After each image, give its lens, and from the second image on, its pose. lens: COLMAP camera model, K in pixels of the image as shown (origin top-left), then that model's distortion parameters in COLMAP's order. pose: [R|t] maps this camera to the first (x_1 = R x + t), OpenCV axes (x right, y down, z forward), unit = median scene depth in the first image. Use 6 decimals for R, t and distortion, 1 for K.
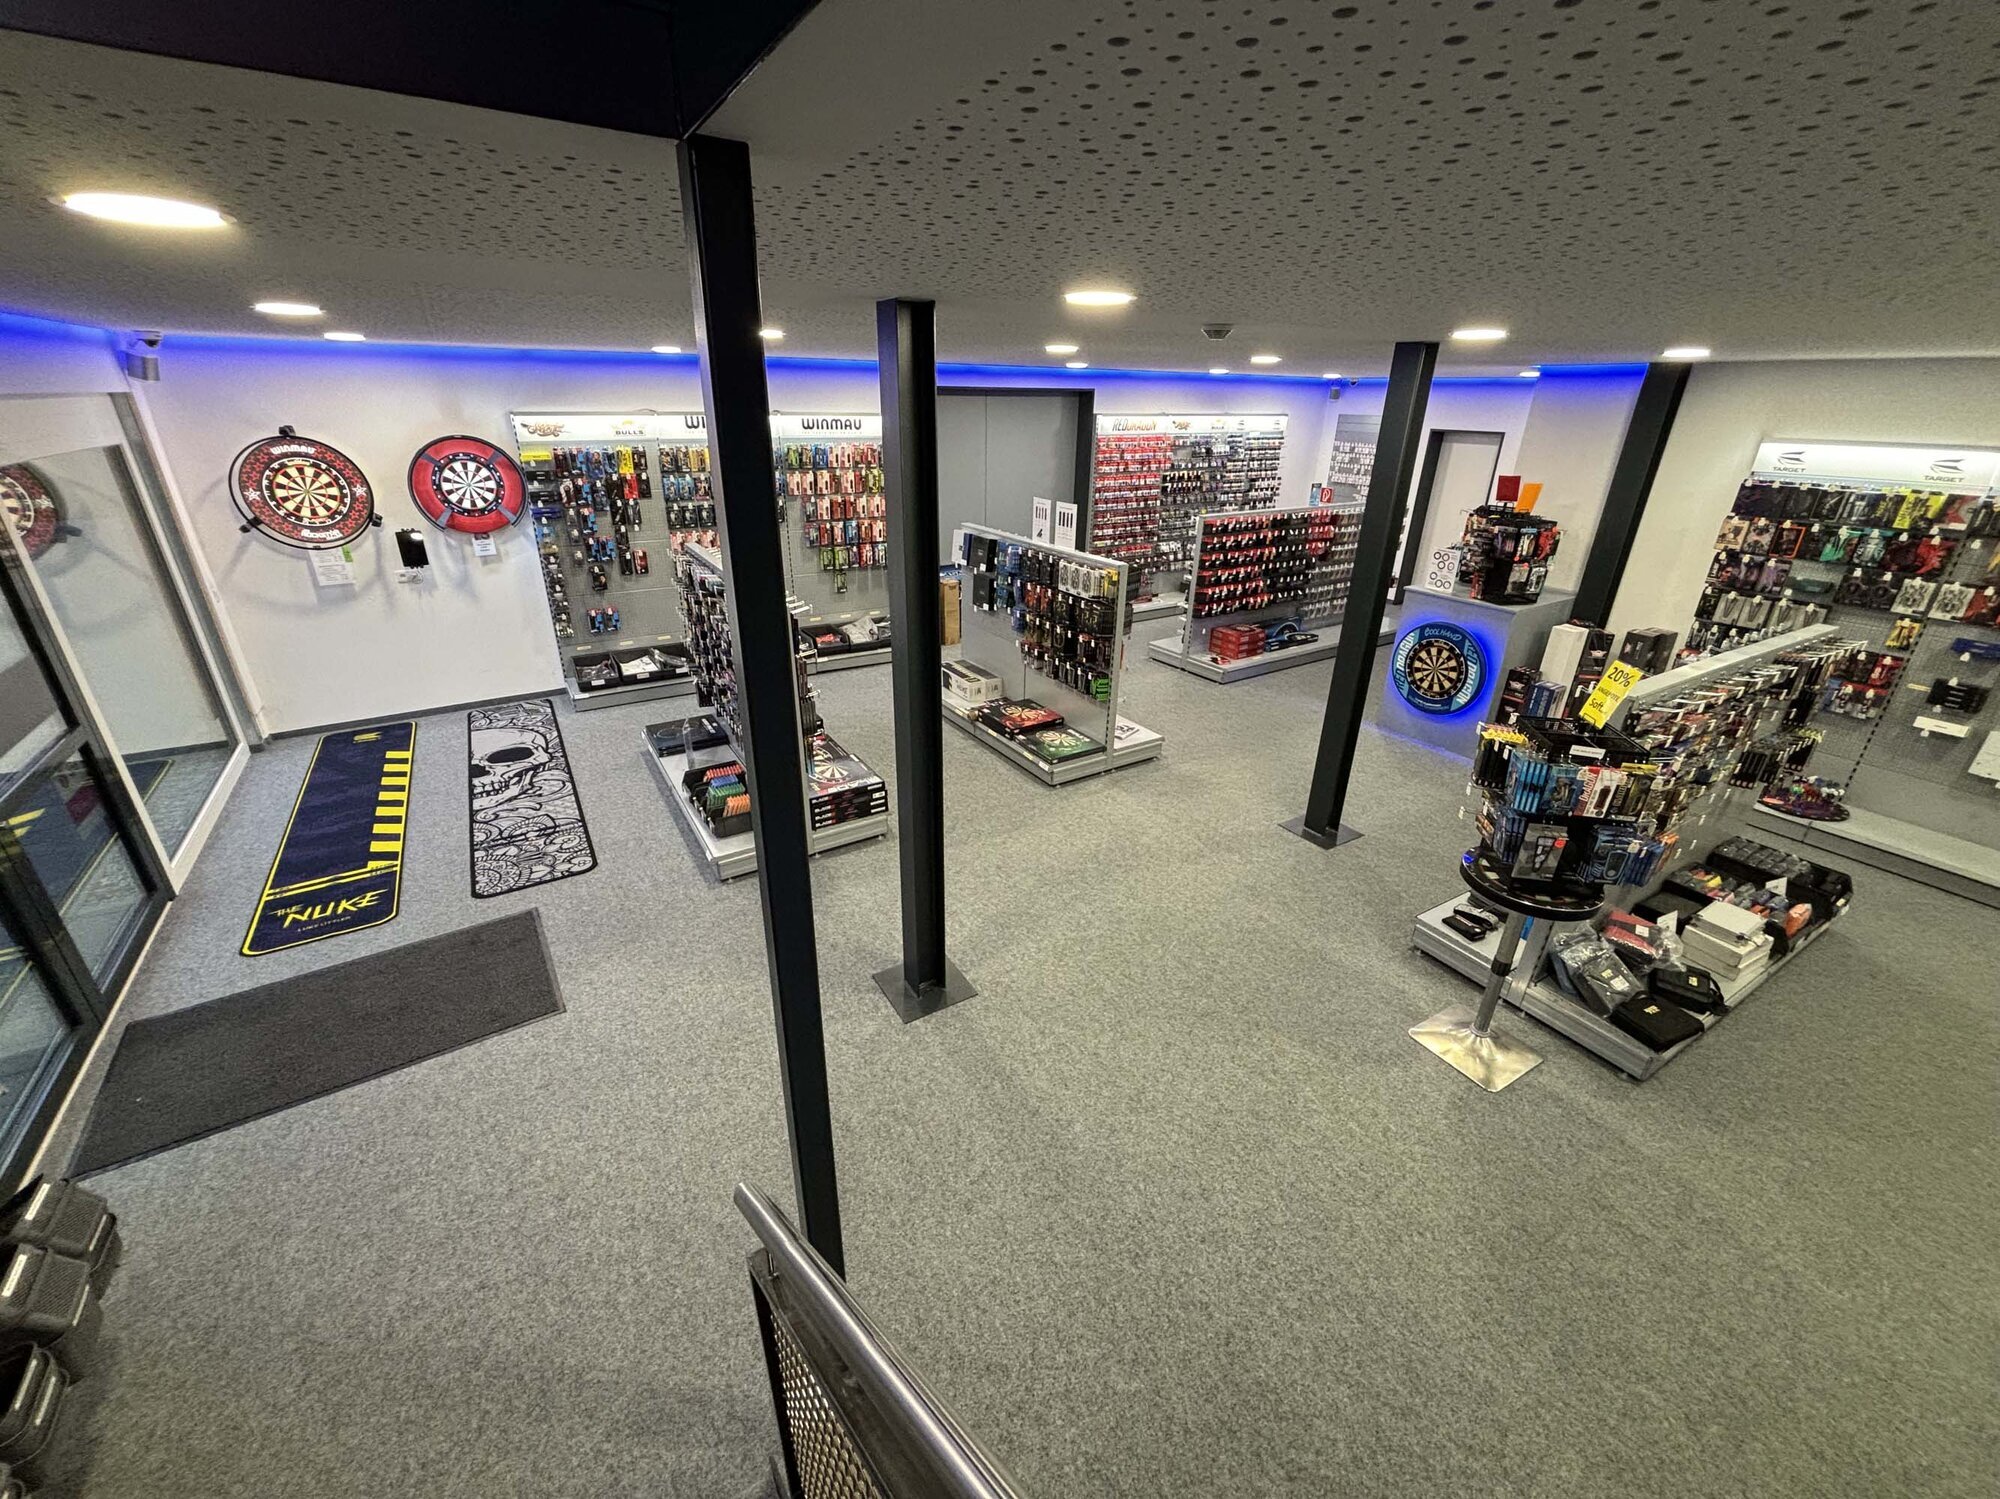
lens RADIAL K [[802.4, 0, 989.7], [0, 802.4, 743.1], [0, 0, 1]] dist [-0.001397, 0.001009]
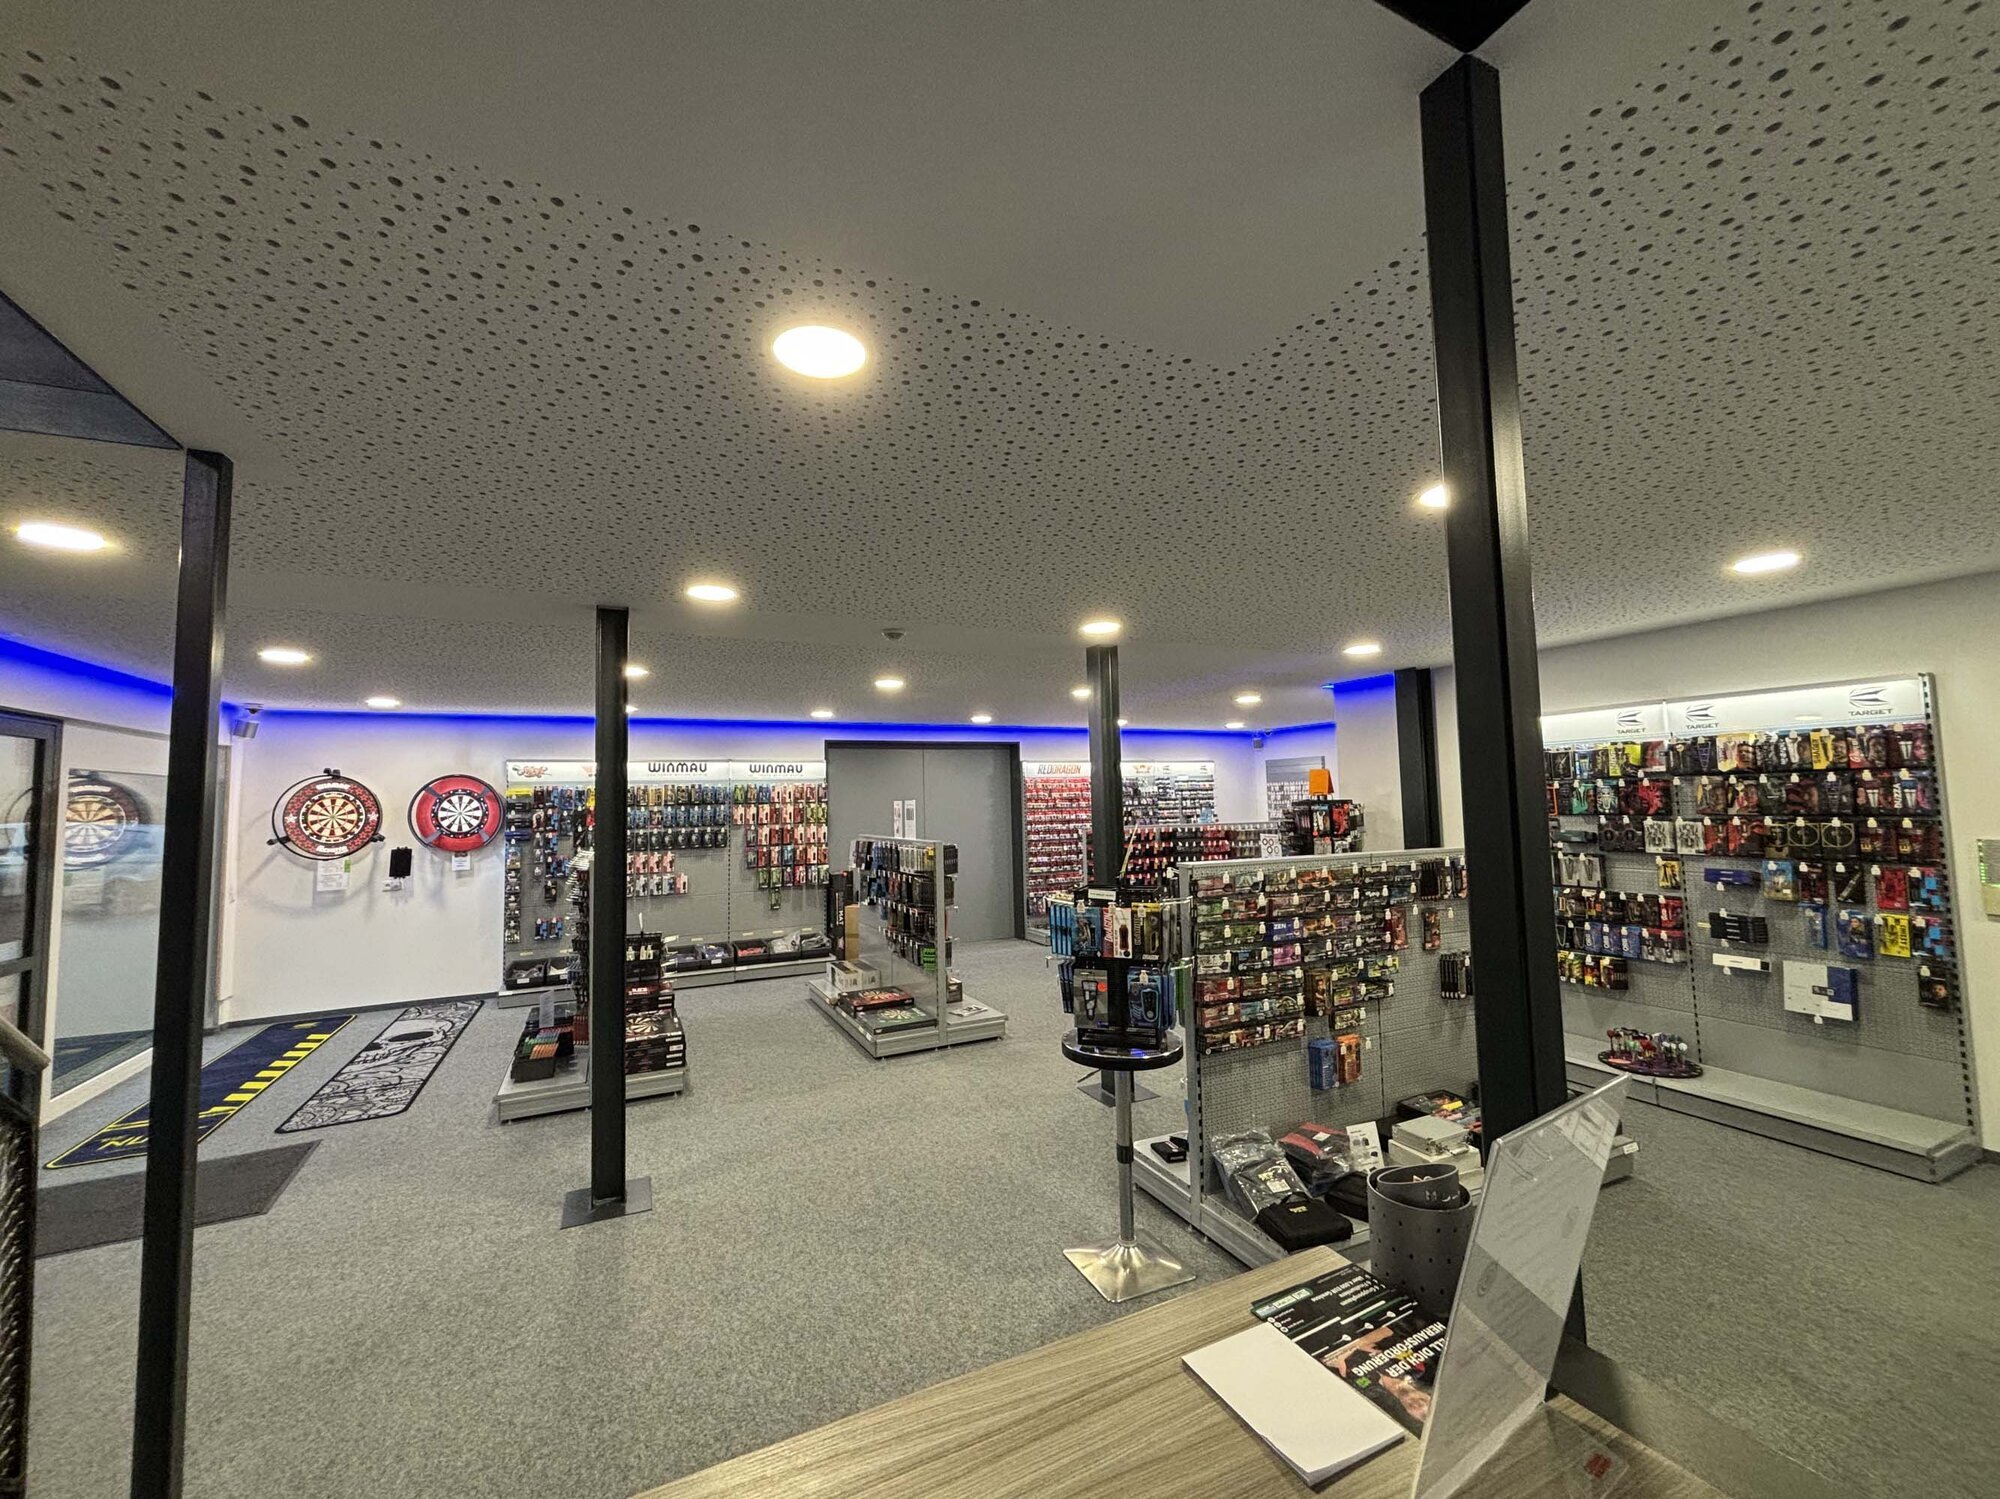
lens RADIAL K [[802.4, 0, 1001.2], [0, 802.4, 749.8], [0, 0, 1]] dist [-0.001397, 0.001009]
pose [[0.993038, -0.044971, -0.108869, 0.354636], [-0.010158, 0.888114, -0.459511, 0.169070], [0.117353, 0.457418, 0.881475, -0.053436]]
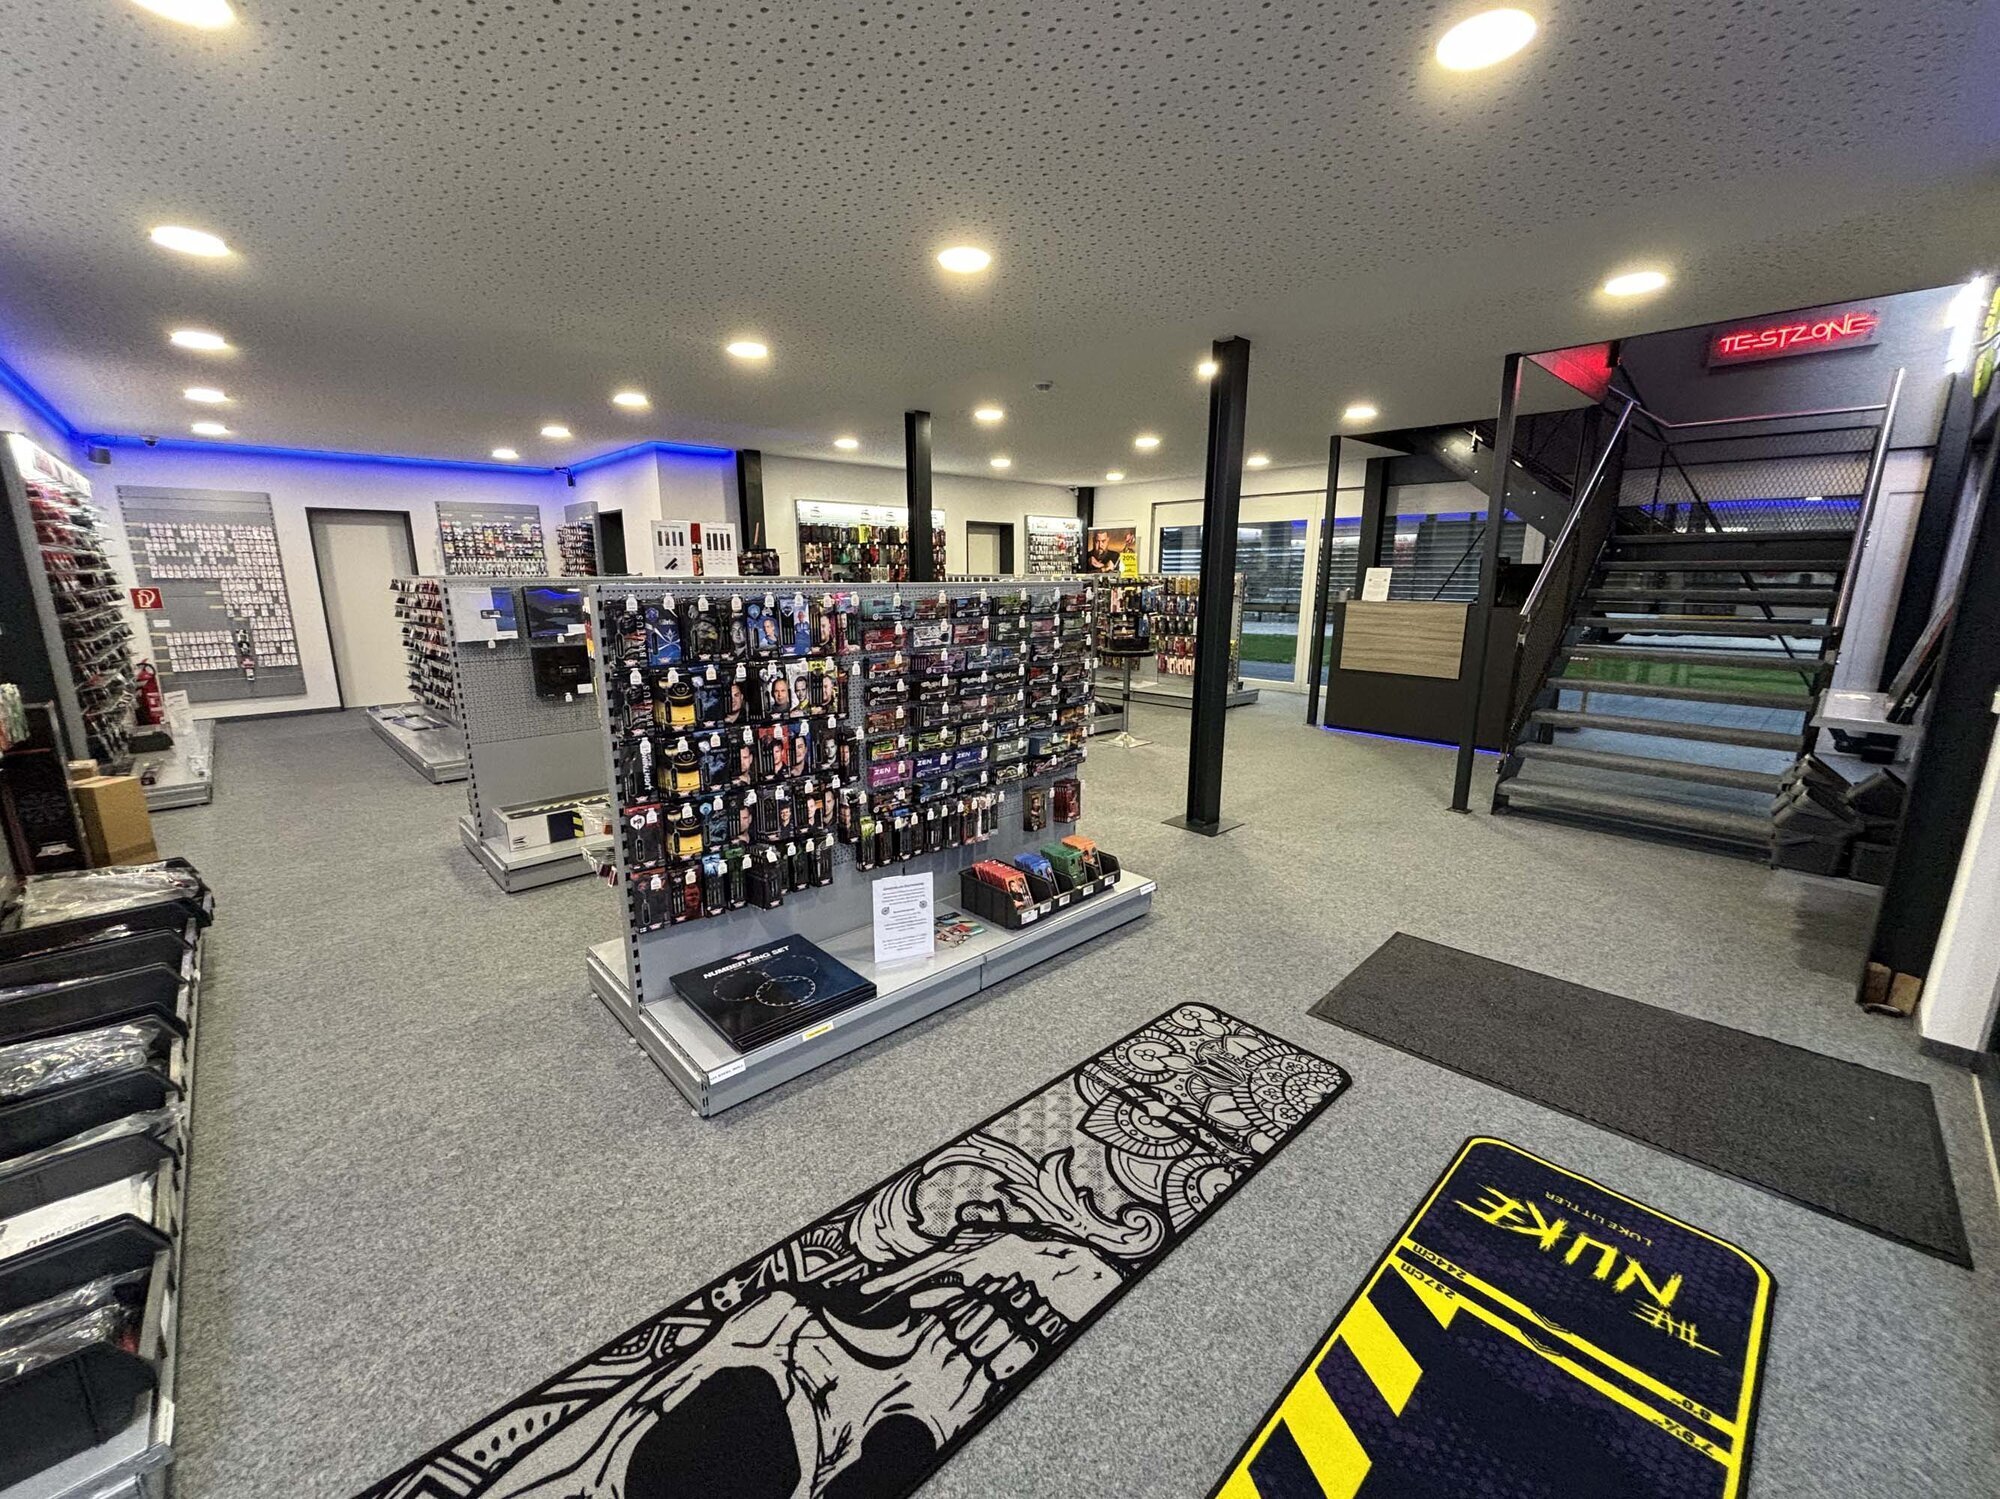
lens RADIAL K [[802.4, 0, 997.4], [0, 802.4, 748.1], [0, 0, 1]] dist [-0.001397, 0.001009]
pose [[-0.197954, -0.224561, 0.954142, -0.833535], [0.382749, 0.878420, 0.286148, -0.216372], [-0.902395, 0.421841, -0.087936, 0.900662]]
